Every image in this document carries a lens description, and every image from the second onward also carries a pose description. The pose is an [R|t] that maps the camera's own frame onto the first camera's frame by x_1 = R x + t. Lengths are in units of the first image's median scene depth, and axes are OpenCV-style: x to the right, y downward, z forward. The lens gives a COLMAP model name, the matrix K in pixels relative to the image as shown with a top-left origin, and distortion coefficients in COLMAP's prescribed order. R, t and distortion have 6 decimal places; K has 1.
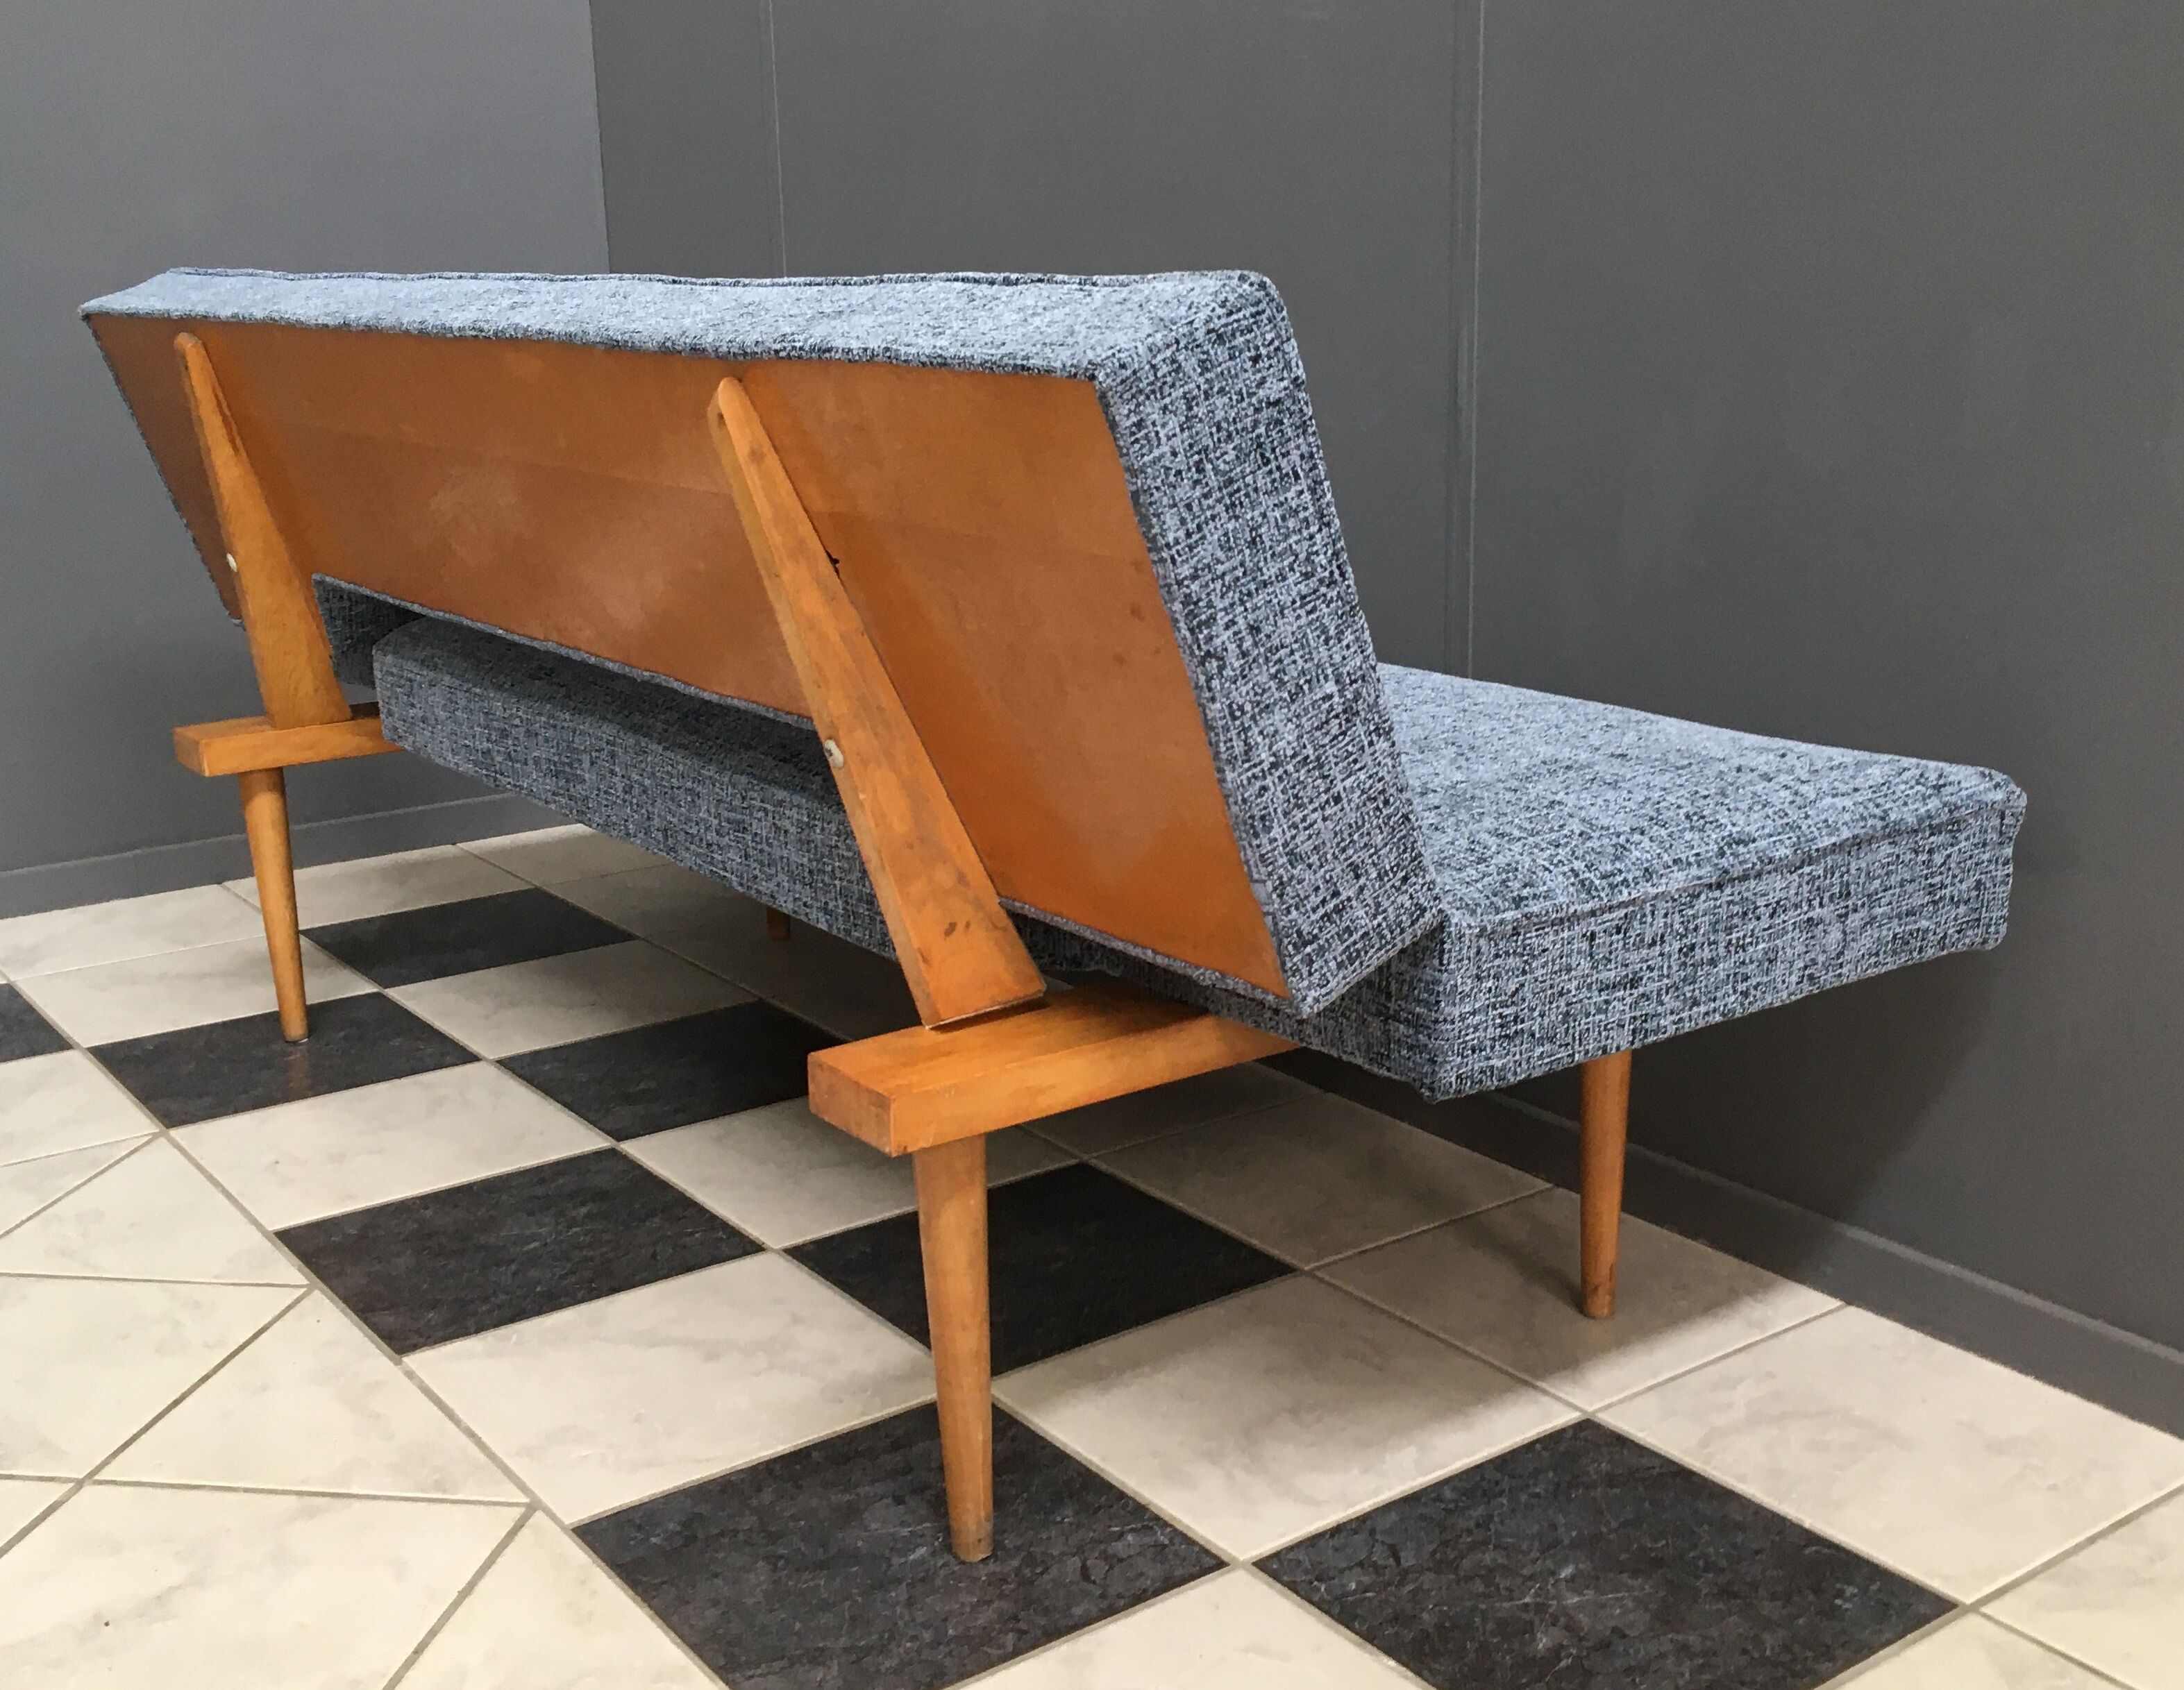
lens RADIAL K [[2371.8, 0, 1271.7], [0, 2371.8, 842.1], [0, 0, 1]] dist [0.057356, -0.048217]
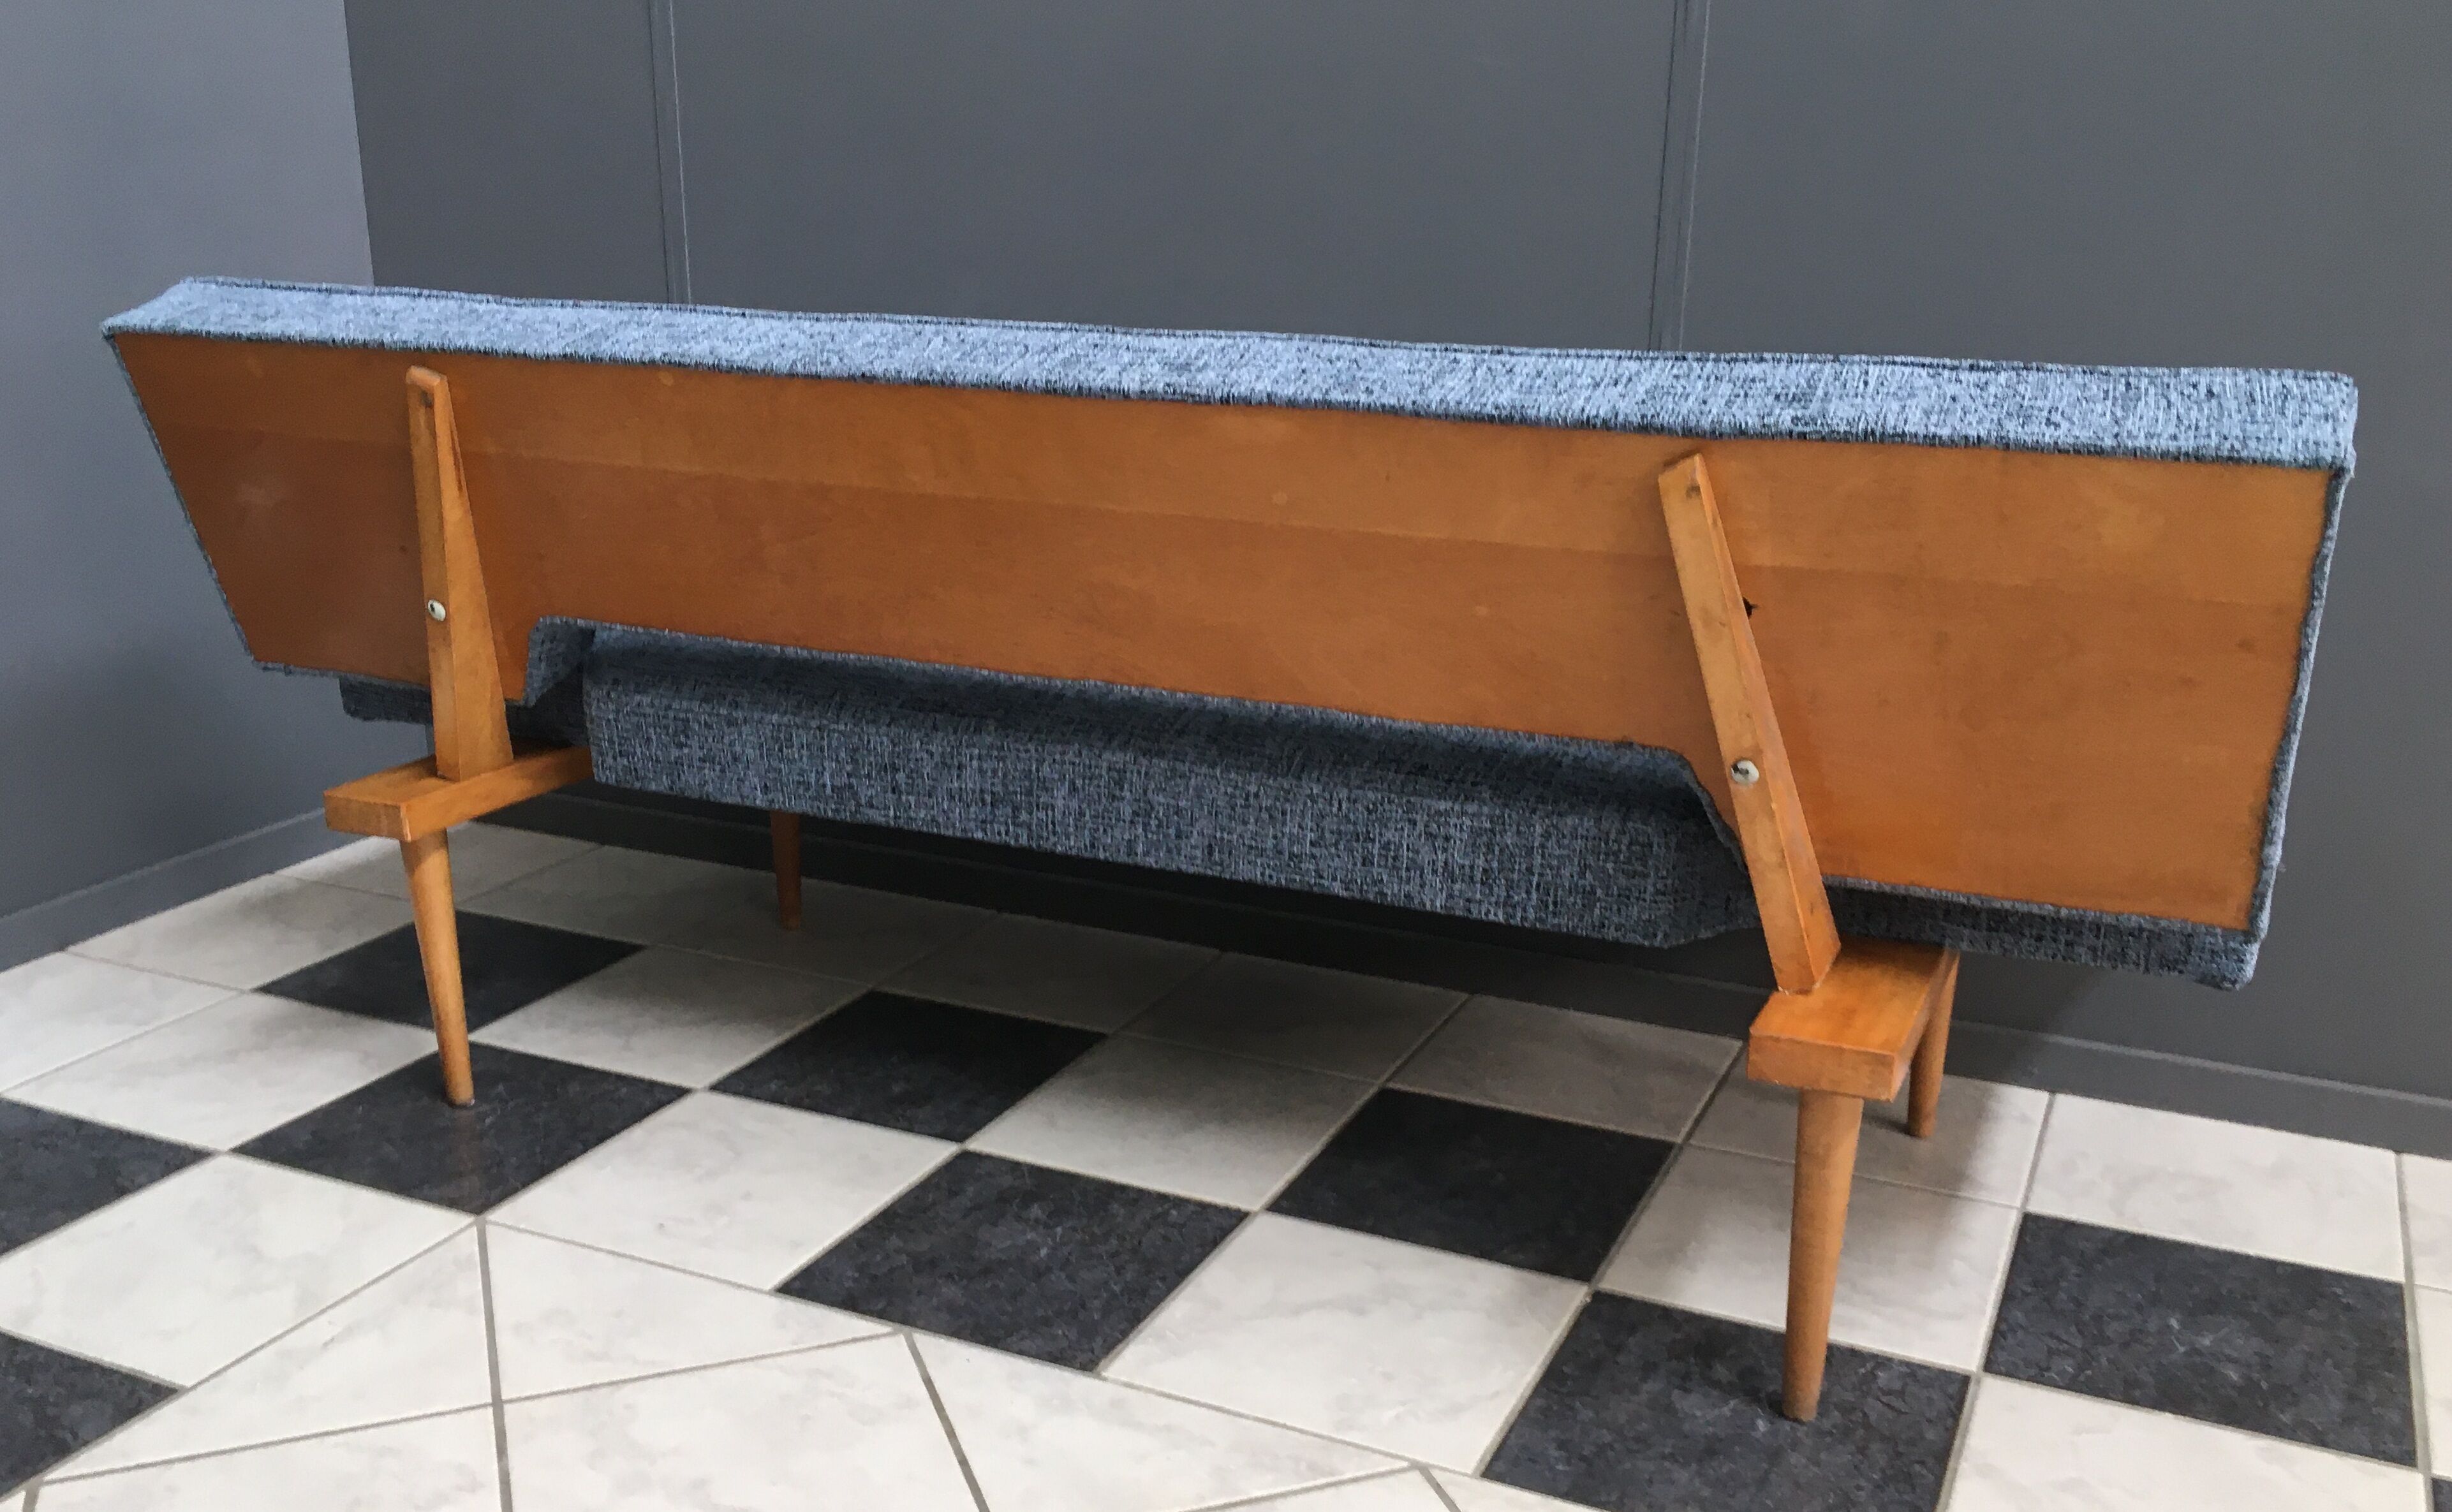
lens RADIAL K [[2161.6, 0, 1261.9], [0, 2161.6, 873.4], [0, 0, 1]] dist [0.043266, -0.001579]
pose [[0.893129, -0.126207, 0.431731, -0.652653], [0.091423, 0.990729, 0.100490, -0.088405], [-0.440411, -0.050280, 0.896387, 0.116402]]
